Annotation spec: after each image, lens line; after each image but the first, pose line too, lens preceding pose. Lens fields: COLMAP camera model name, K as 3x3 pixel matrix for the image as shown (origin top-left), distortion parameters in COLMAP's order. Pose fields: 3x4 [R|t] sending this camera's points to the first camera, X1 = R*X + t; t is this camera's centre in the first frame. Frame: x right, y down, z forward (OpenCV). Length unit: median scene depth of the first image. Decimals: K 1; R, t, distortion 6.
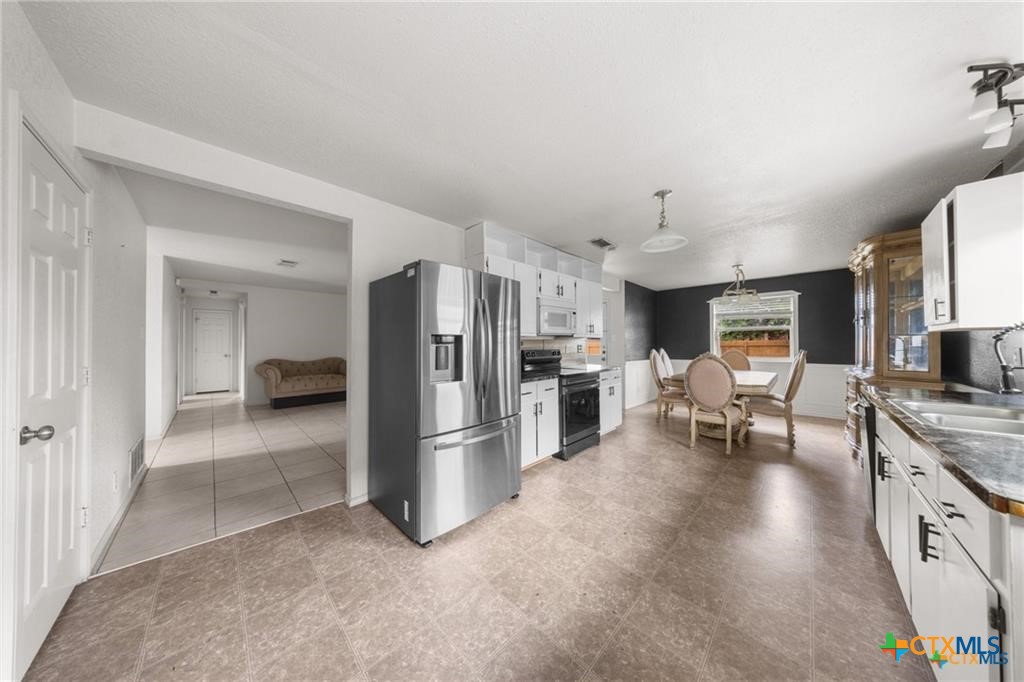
lens RADIAL K [[299.9, 0, 510.7], [0, 299.9, 340.8], [0, 0, 1]] dist [0.001493, -0.000307]
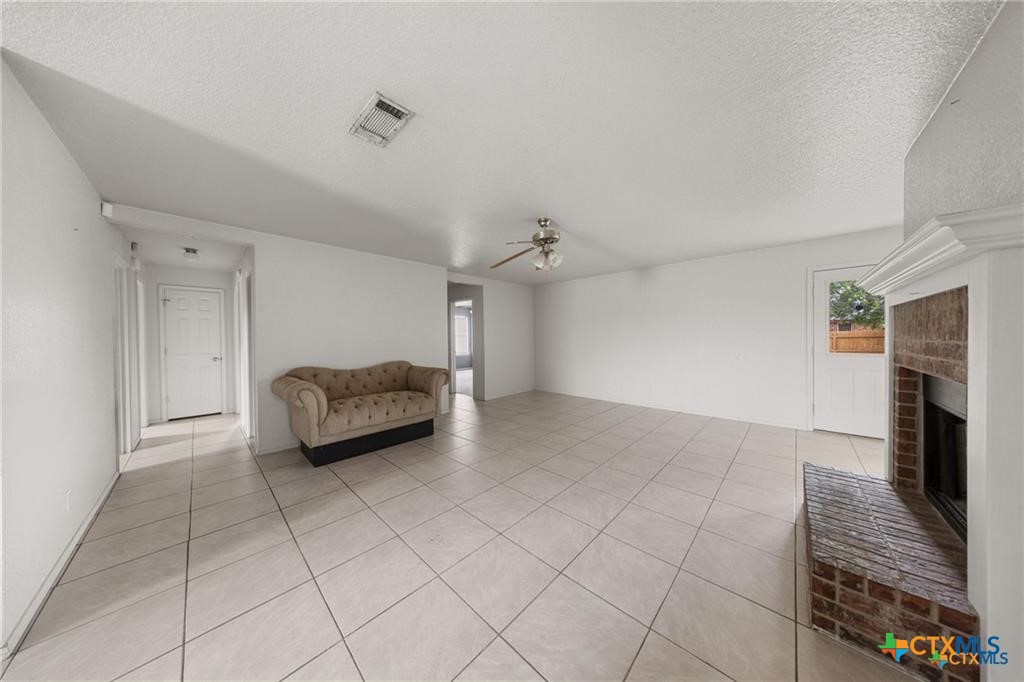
lens RADIAL K [[299.9, 0, 513.2], [0, 299.9, 340.1], [0, 0, 1]] dist [0.001493, -0.000307]
pose [[0.999609, -0.007764, 0.026853, -0.410134], [0.007223, 0.999771, 0.020167, 0.002603], [-0.027003, -0.019965, 0.999436, 0.427927]]
